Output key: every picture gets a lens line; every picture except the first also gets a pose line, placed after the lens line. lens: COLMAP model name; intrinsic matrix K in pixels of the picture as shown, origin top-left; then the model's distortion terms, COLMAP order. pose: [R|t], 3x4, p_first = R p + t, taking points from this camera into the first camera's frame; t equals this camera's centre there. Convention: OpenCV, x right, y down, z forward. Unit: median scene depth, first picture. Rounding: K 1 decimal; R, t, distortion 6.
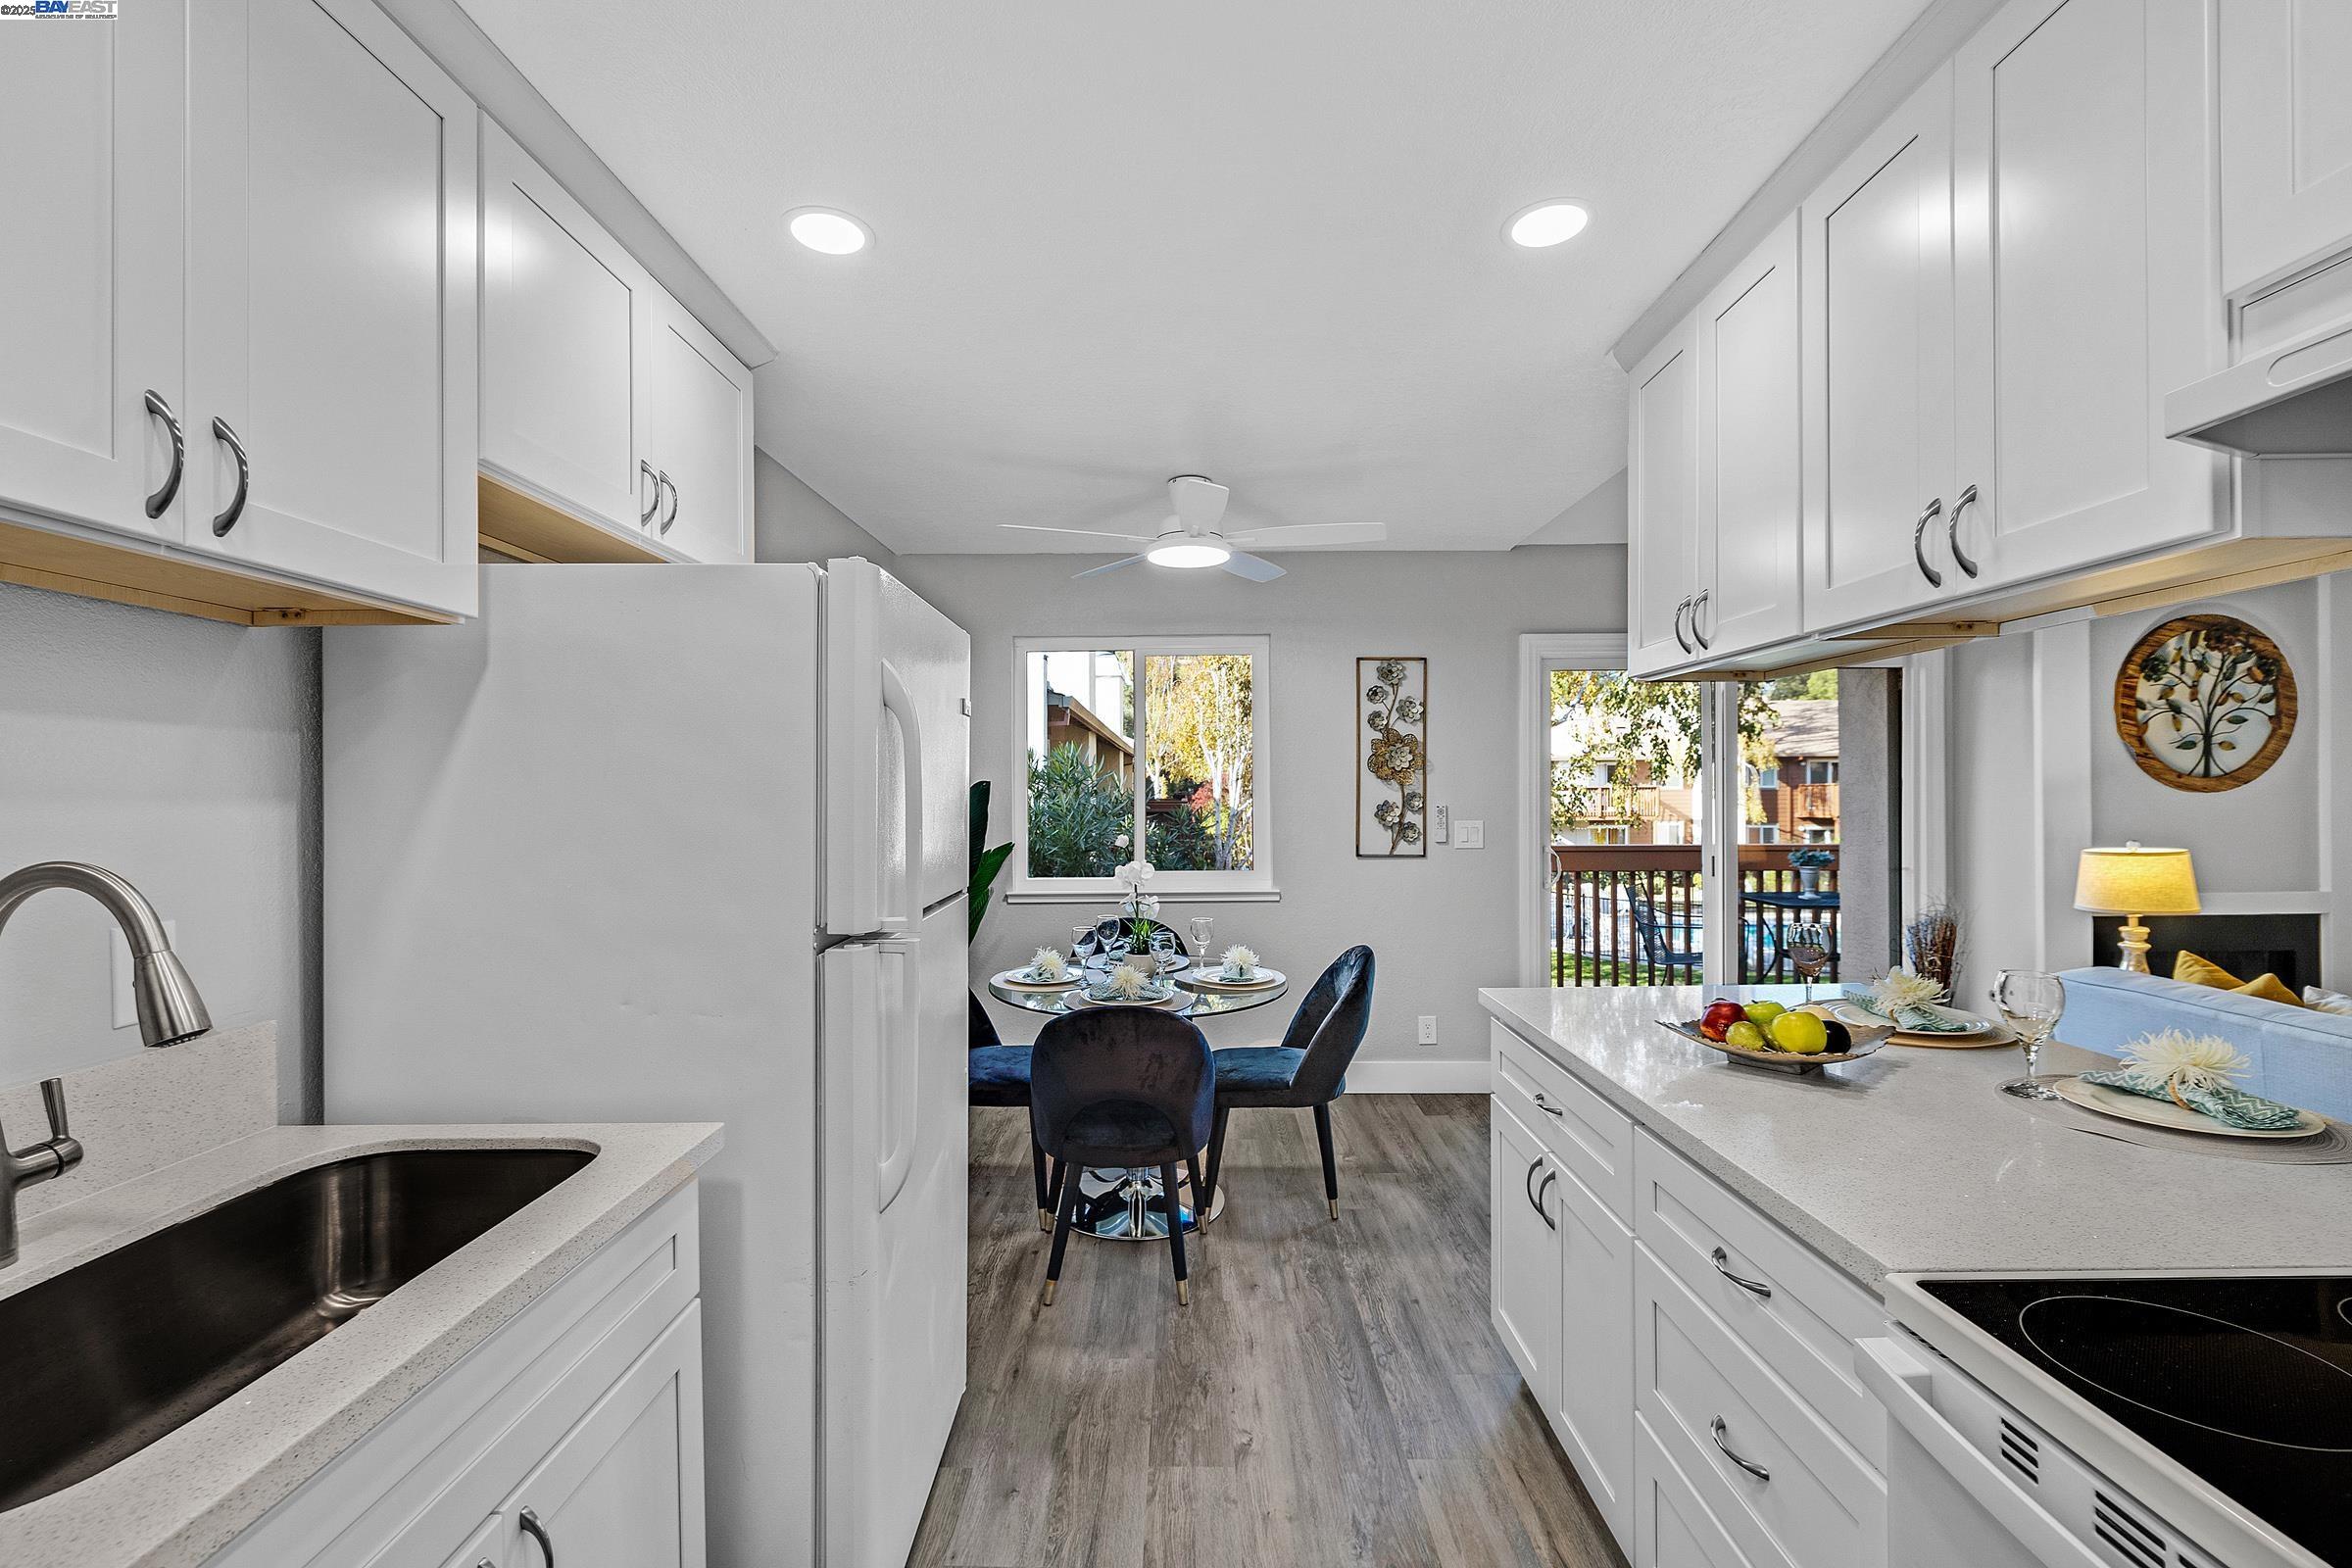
lens RADIAL K [[981.9, 0, 1177.5], [0, 981.9, 792.6], [0, 0, 1]] dist [-0.001249, 0.000238]
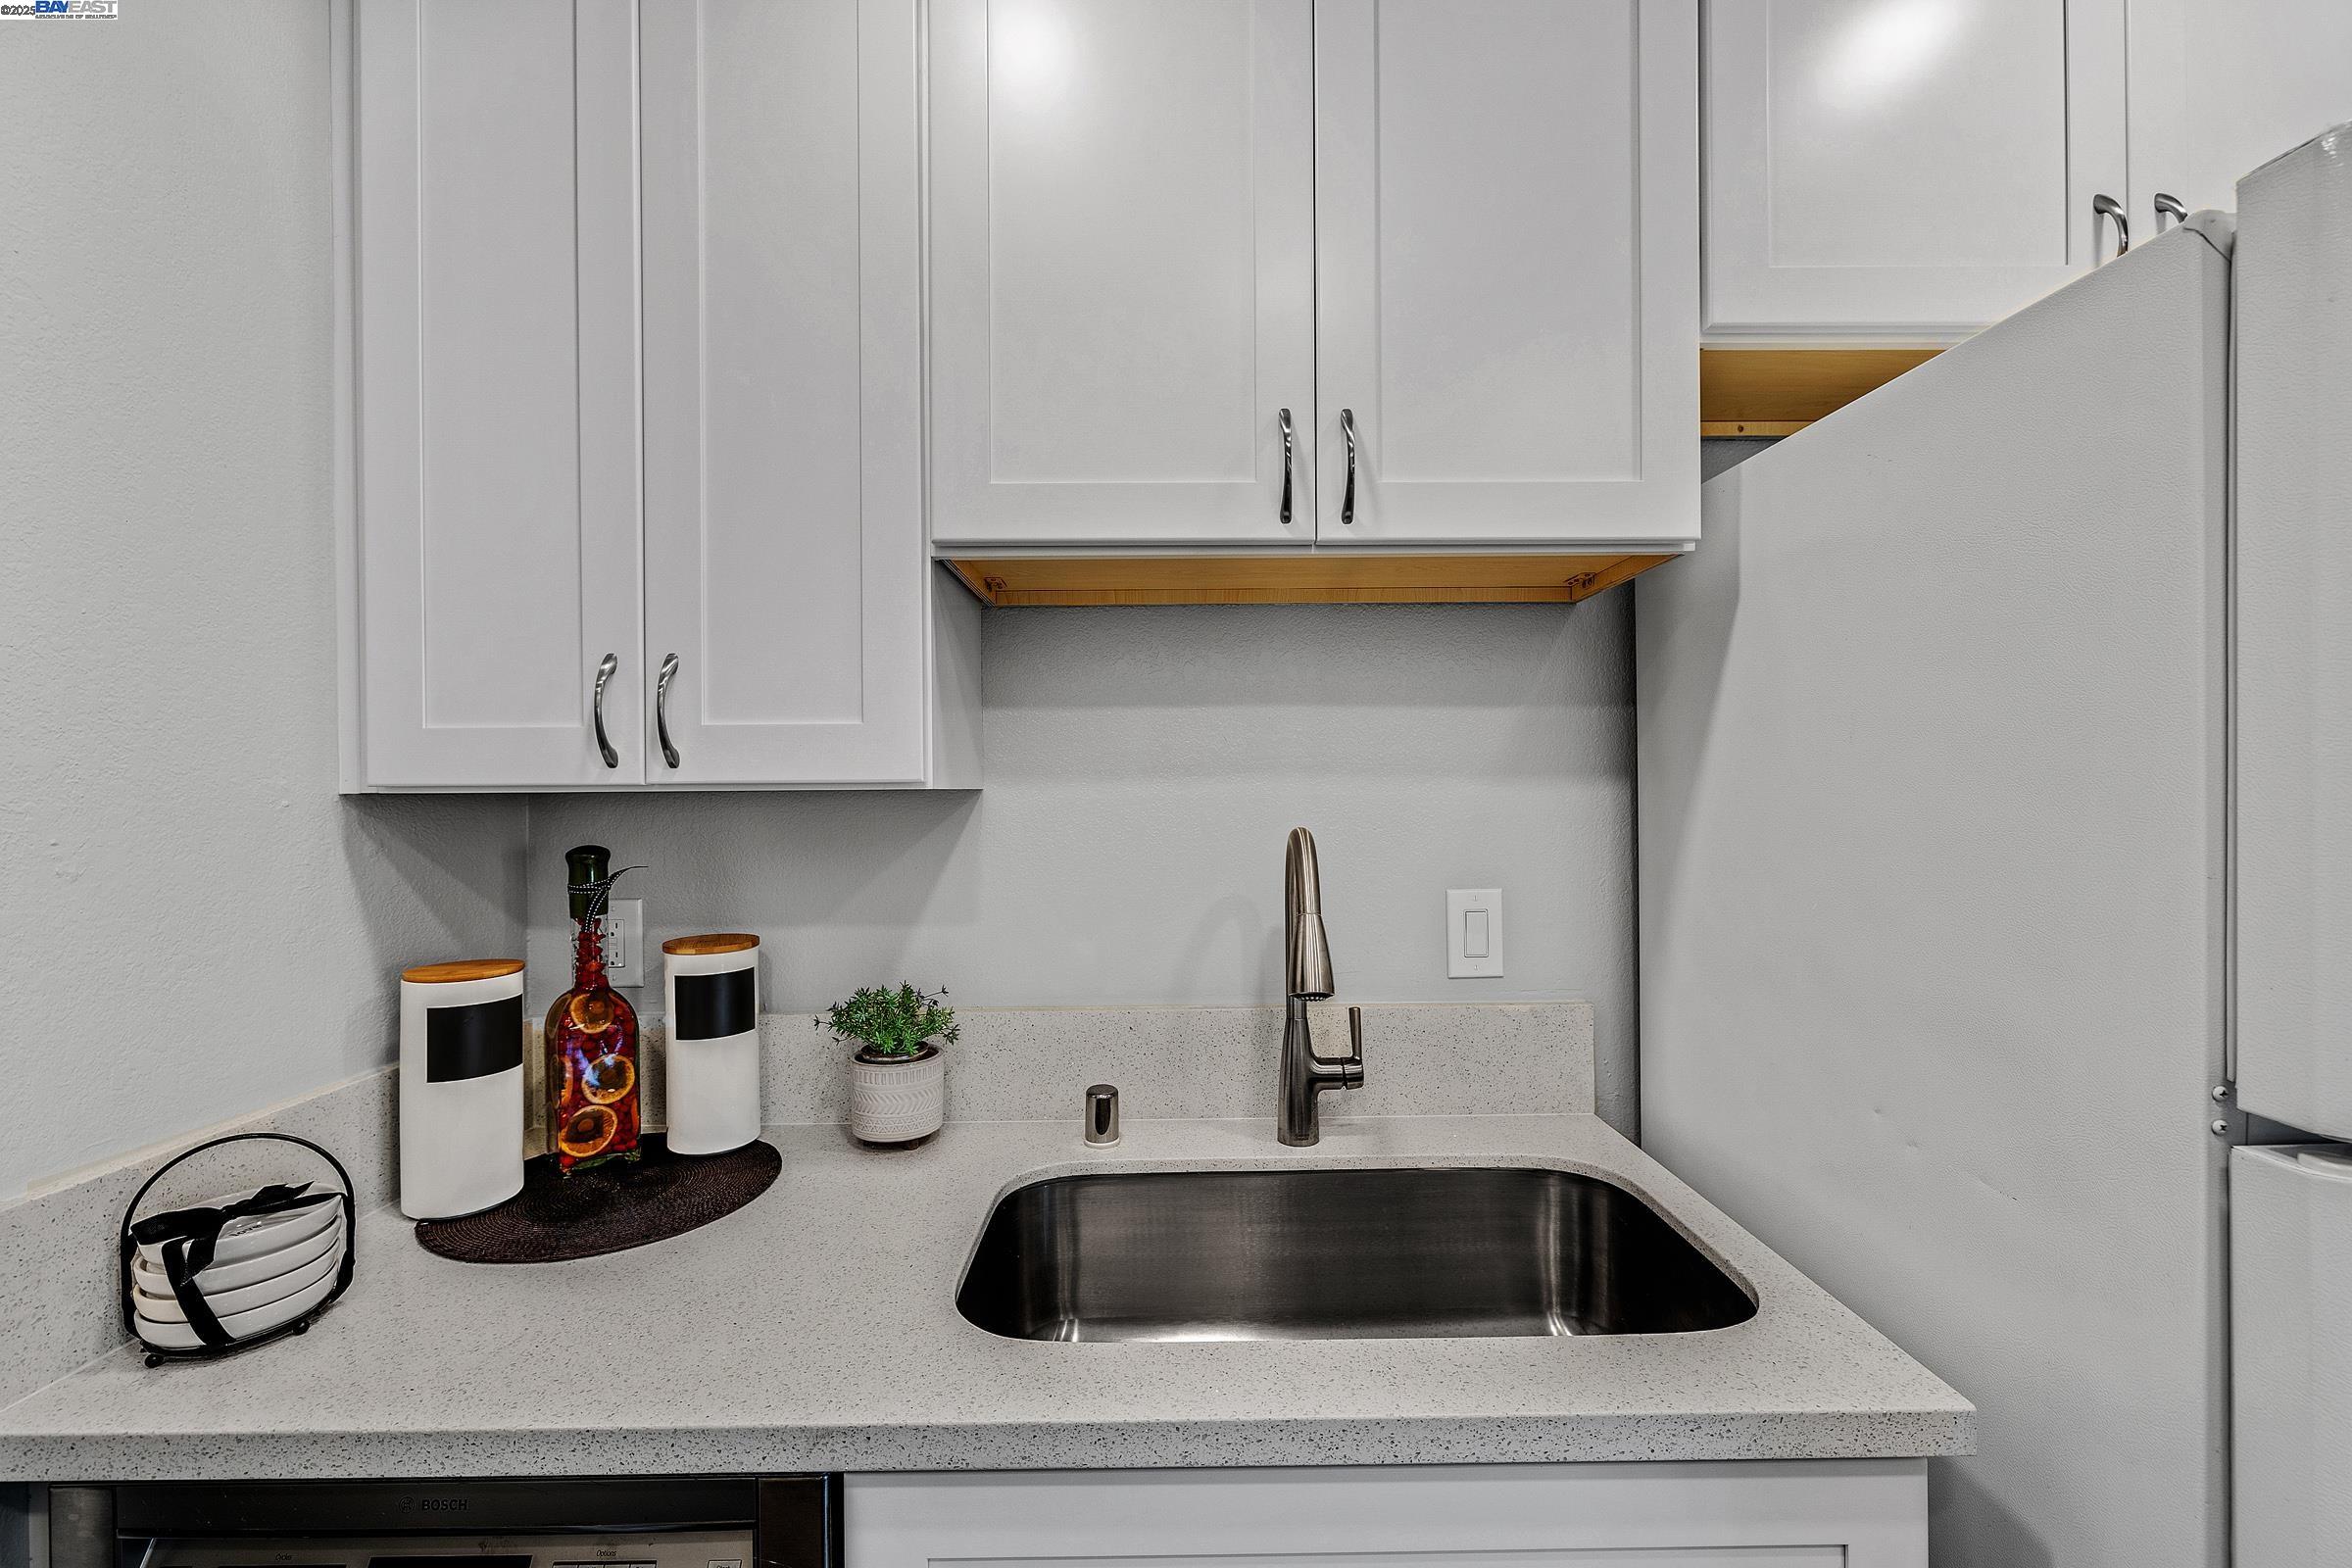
lens RADIAL K [[981.9, 0, 1161.0], [0, 981.9, 787.1], [0, 0, 1]] dist [-0.001249, 0.000238]
pose [[0.004417, 0.008171, -0.999957, 0.060543], [0.006497, 0.999945, 0.008199, 0.008397], [0.999969, -0.006532, 0.004364, 0.763694]]
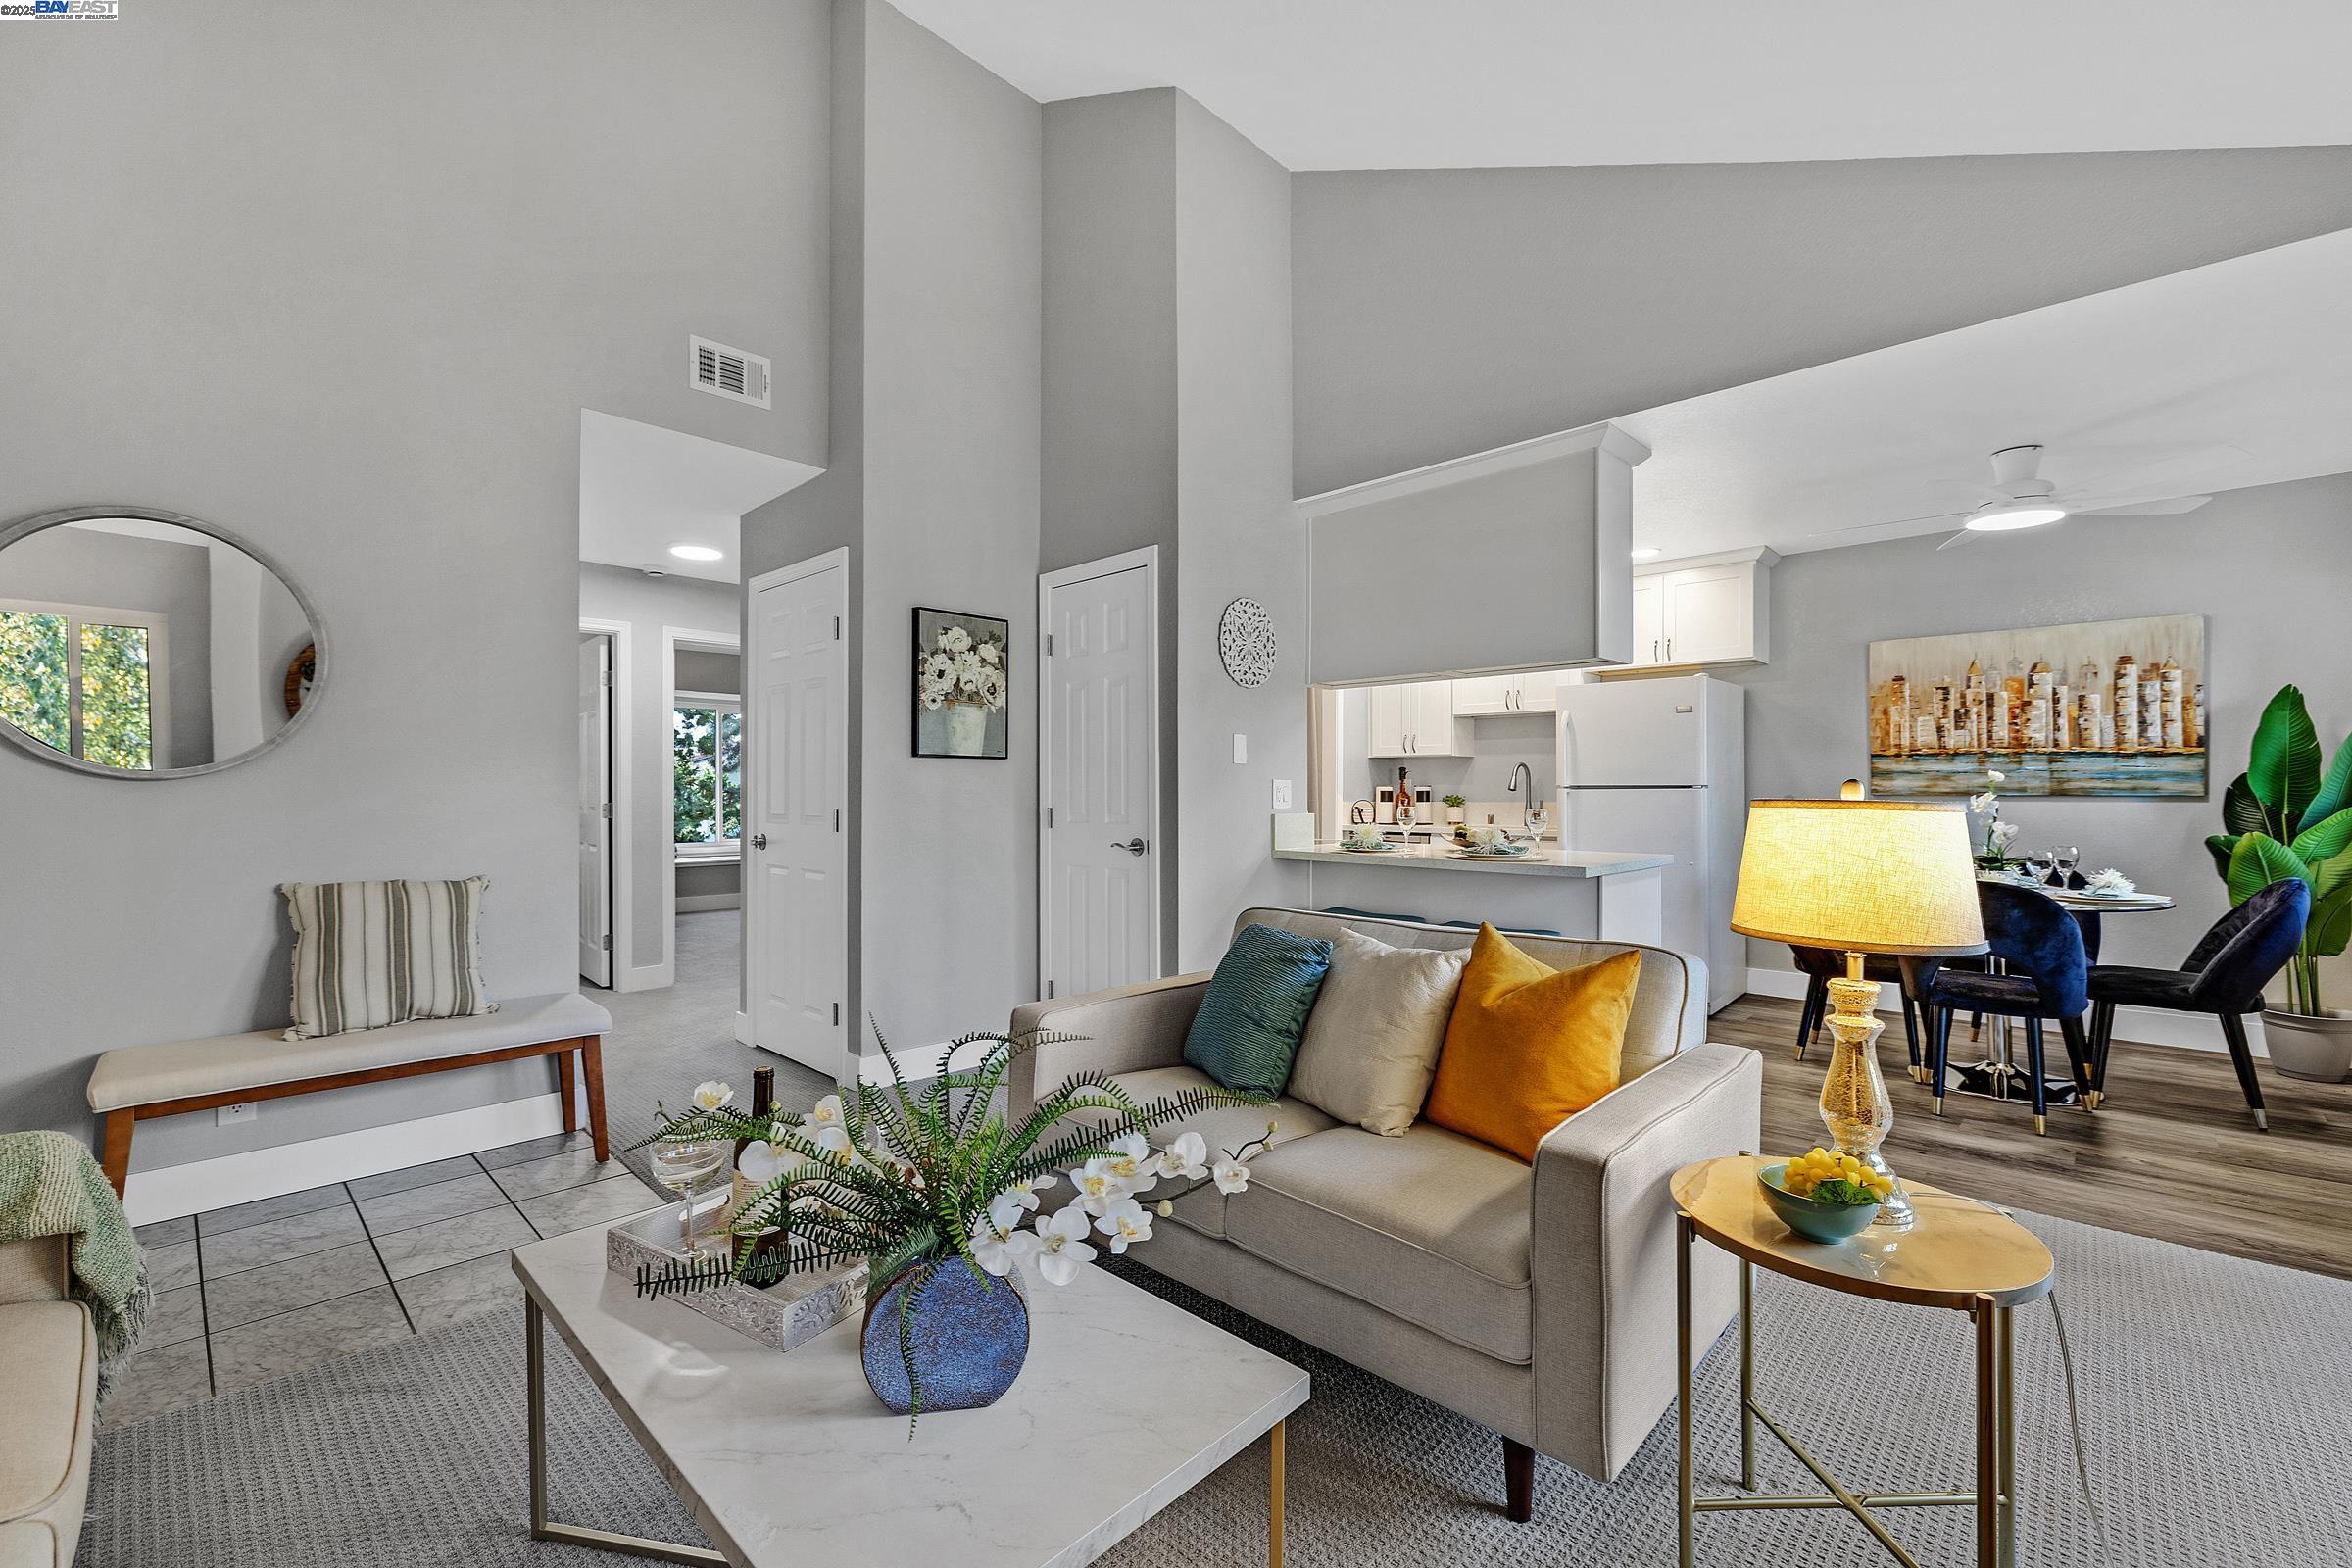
lens RADIAL K [[981.9, 0, 1163.7], [0, 981.9, 779.2], [0, 0, 1]] dist [-0.001249, 0.000238]
pose [[-0.693793, 0.010873, -0.720093, 4.641321], [0.008303, 0.999940, 0.007099, 0.103508], [0.720127, -0.001053, -0.693841, 3.441096]]
